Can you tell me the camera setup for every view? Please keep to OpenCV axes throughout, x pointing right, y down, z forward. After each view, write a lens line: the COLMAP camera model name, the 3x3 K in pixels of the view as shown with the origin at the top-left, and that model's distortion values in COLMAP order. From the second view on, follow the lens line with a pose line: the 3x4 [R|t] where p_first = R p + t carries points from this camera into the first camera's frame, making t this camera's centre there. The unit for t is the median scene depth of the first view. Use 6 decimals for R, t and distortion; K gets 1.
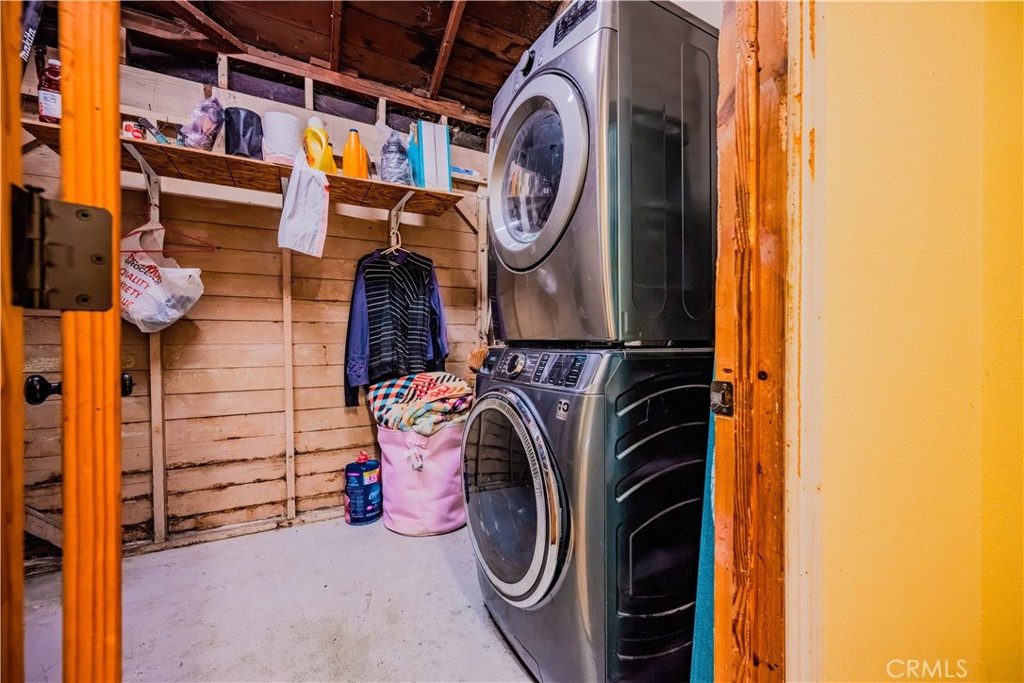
lens RADIAL K [[414.2, 0, 525.8], [0, 414.2, 344.7], [0, 0, 1]] dist [0.001135, 0.000047]
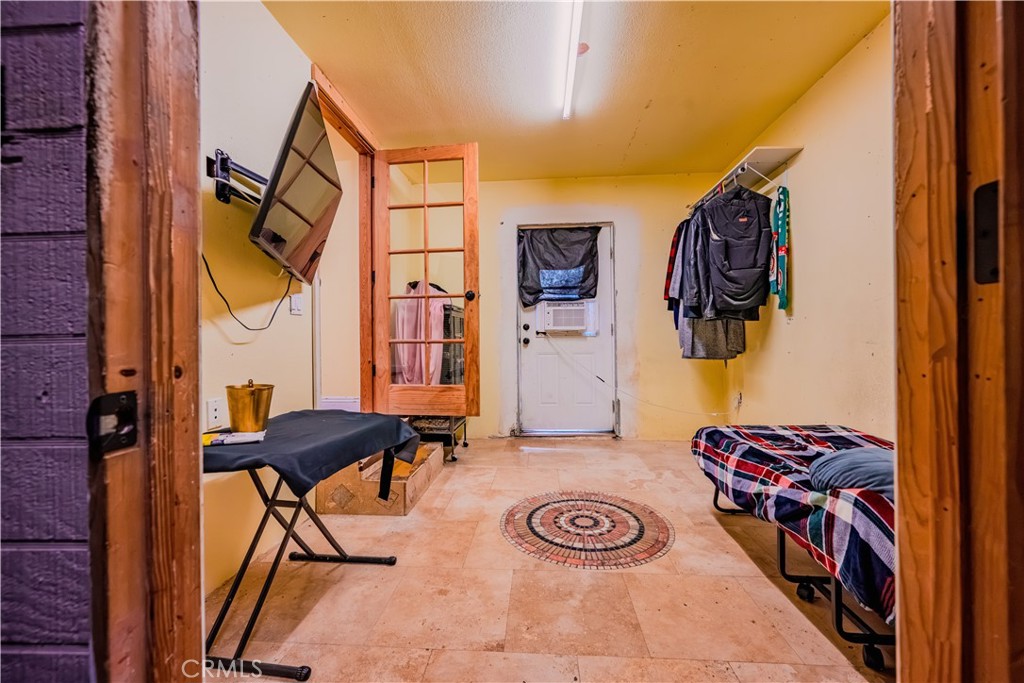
lens RADIAL K [[408.8, 0, 514.3], [0, 408.8, 341.7], [0, 0, 1]] dist [-0.000244, -0.000063]
pose [[-0.833452, 0.009932, 0.552503, -0.341966], [0.020099, 0.999722, 0.012349, 0.022558], [-0.552227, 0.021397, -0.833419, 1.268665]]
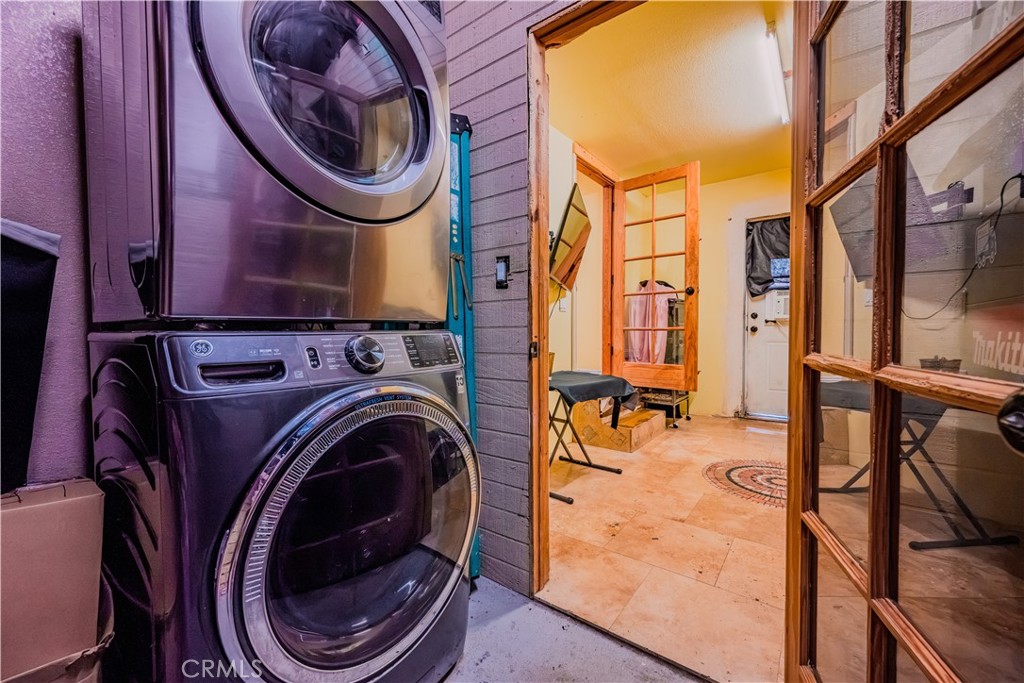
lens RADIAL K [[408.8, 0, 514.3], [0, 408.8, 341.7], [0, 0, 1]] dist [-0.000244, -0.000063]
pose [[-0.396239, -0.021016, 0.917907, -1.551774], [0.018630, 0.999348, 0.030922, 0.020562], [-0.917959, 0.029354, -0.395589, 2.096285]]
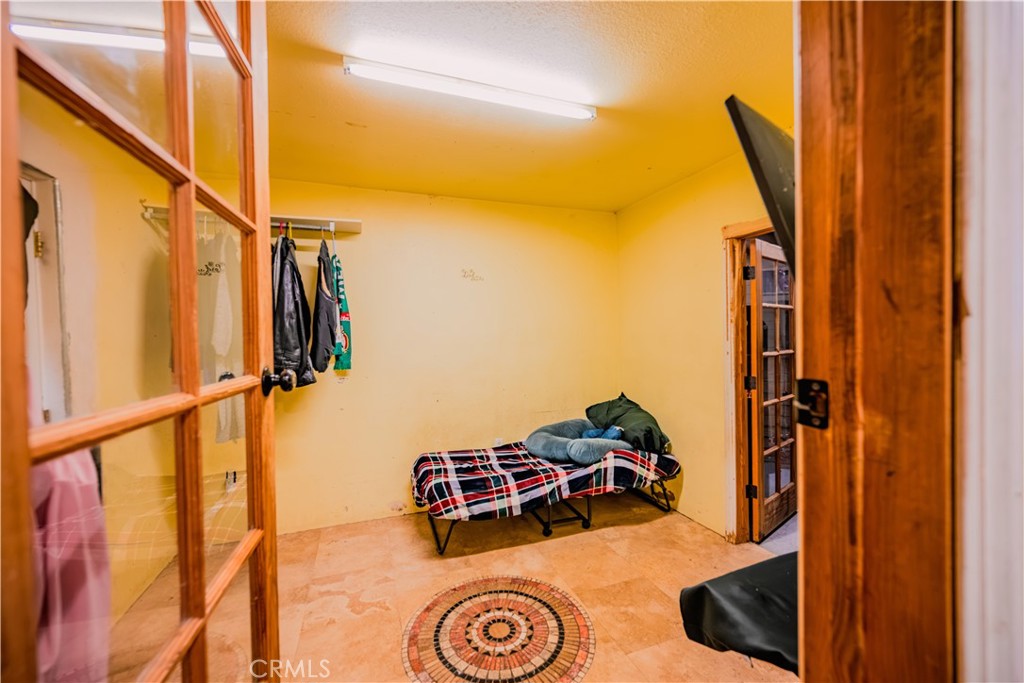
lens RADIAL K [[408.8, 0, 514.3], [0, 408.8, 341.7], [0, 0, 1]] dist [-0.000244, -0.000063]
pose [[-0.157468, 0.020321, -0.987315, 3.984532], [0.001337, 0.999792, 0.020364, -0.631949], [0.987523, 0.001887, -0.157463, -1.254713]]
